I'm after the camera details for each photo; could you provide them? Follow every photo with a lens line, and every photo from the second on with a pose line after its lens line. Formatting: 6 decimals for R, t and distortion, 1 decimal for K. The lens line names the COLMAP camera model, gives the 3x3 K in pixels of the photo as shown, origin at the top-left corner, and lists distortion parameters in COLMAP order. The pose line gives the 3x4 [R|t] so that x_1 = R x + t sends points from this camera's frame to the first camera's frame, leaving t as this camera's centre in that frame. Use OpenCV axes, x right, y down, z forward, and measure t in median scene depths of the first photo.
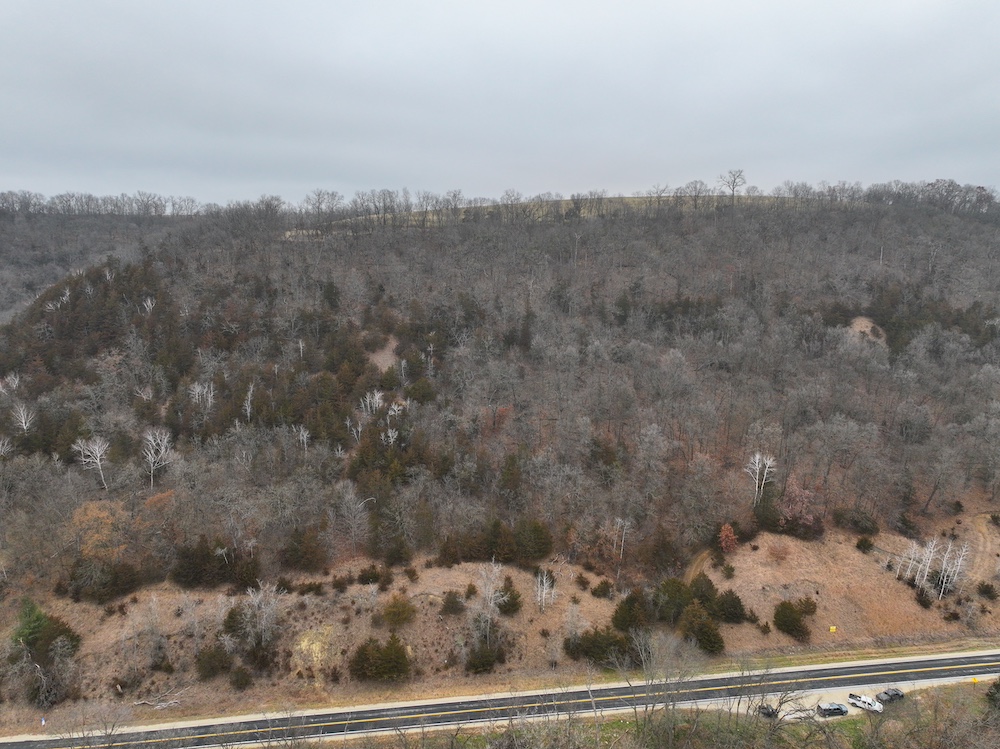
lens RADIAL K [[702.0, 0, 500.0], [0, 702.0, 374.5], [0, 0, 1]] dist [0.005374, 0.010178]
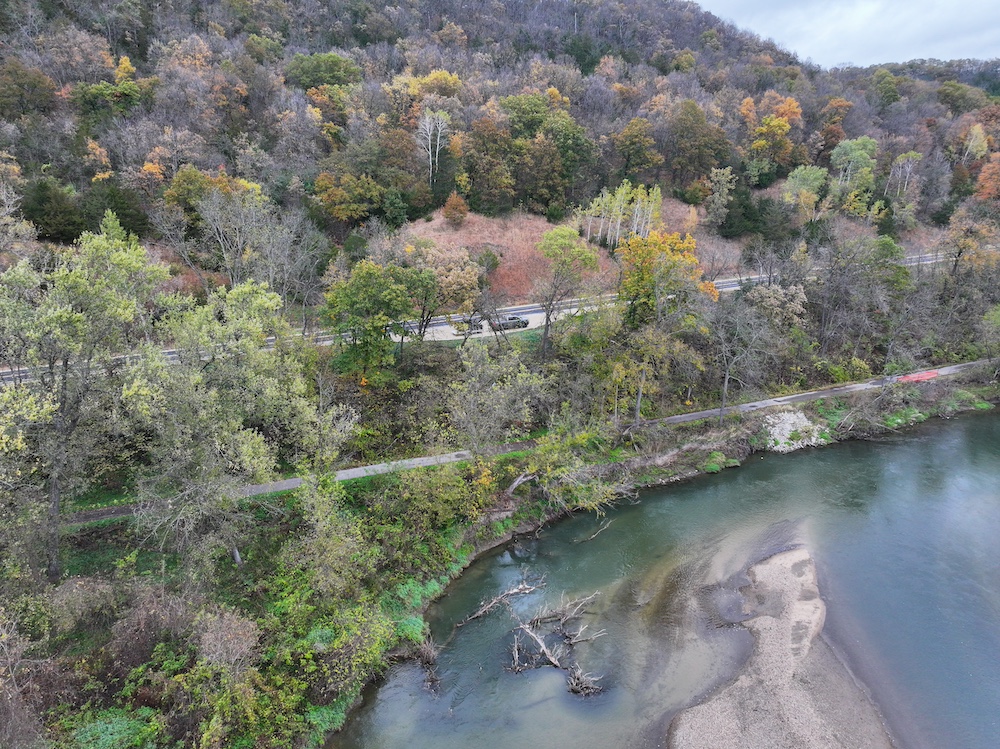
lens RADIAL K [[702.0, 0, 500.0], [0, 702.0, 374.5], [0, 0, 1]] dist [0.005374, 0.010178]
pose [[0.937513, -0.107387, 0.330964, 0.137235], [0.076634, 0.991553, 0.104646, 0.300378], [-0.339406, -0.072744, 0.937823, 0.189601]]
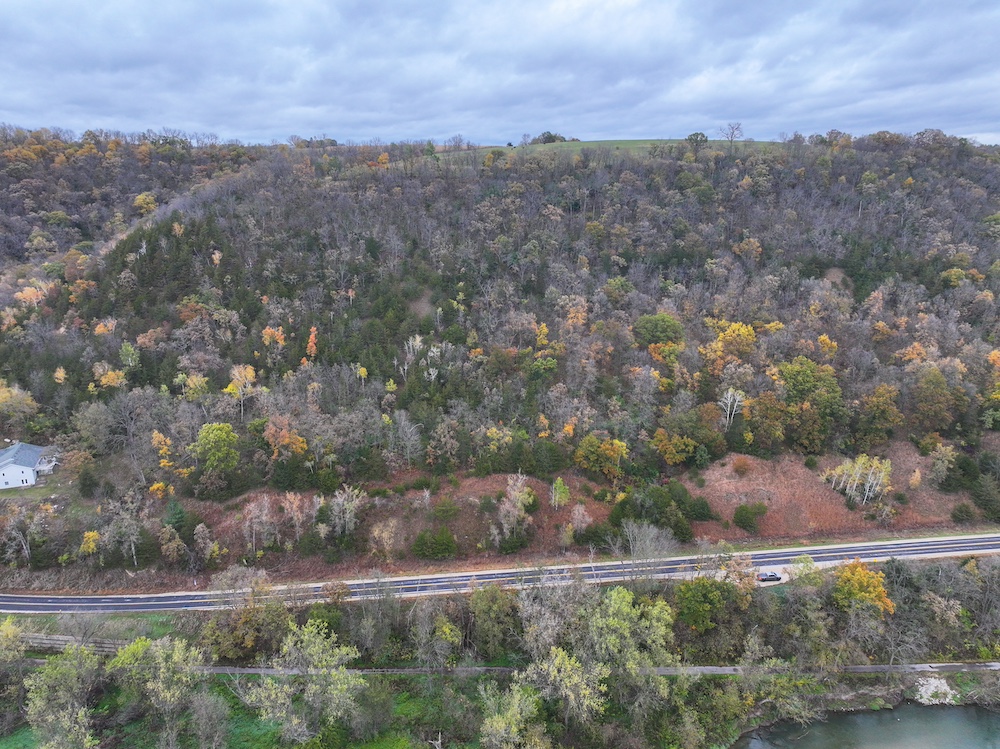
lens RADIAL K [[702.0, 0, 500.0], [0, 702.0, 374.5], [0, 0, 1]] dist [0.005374, 0.010178]
pose [[0.999972, 0.006420, -0.003892, -0.031255], [-0.005950, 0.993834, 0.110717, -0.046095], [0.004579, -0.110691, 0.993844, -0.211490]]
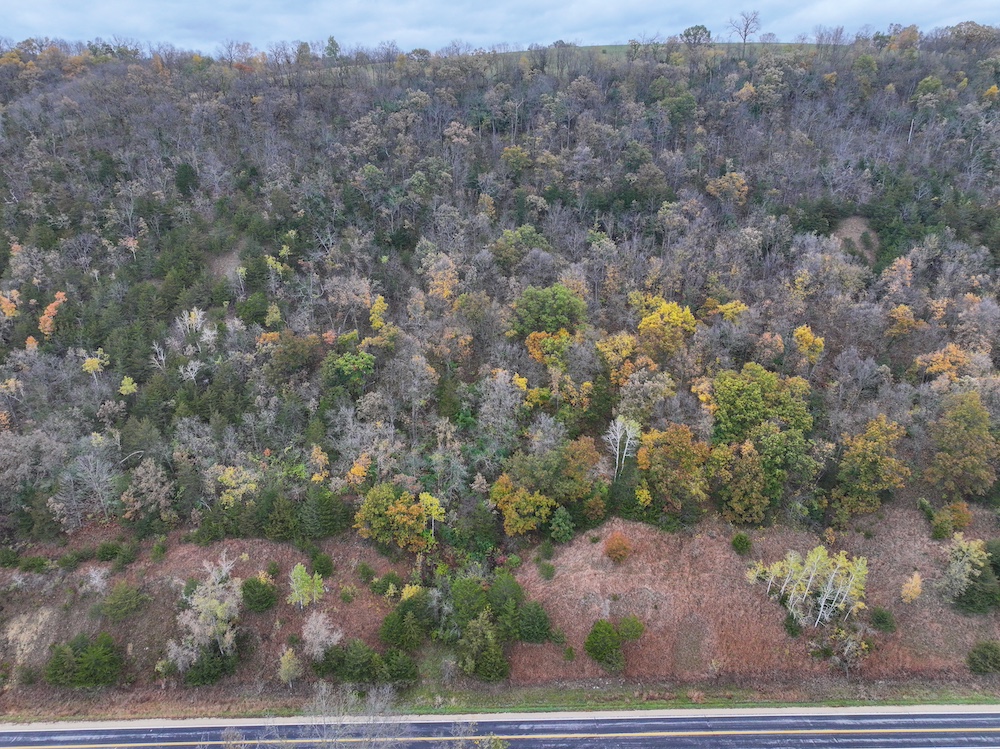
lens RADIAL K [[702.0, 0, 500.0], [0, 702.0, 374.5], [0, 0, 1]] dist [0.005374, 0.010178]
pose [[0.994040, 0.045748, -0.098952, 0.284736], [-0.024896, 0.978965, 0.202504, -0.082374], [0.106135, -0.198833, 0.974269, 0.220992]]
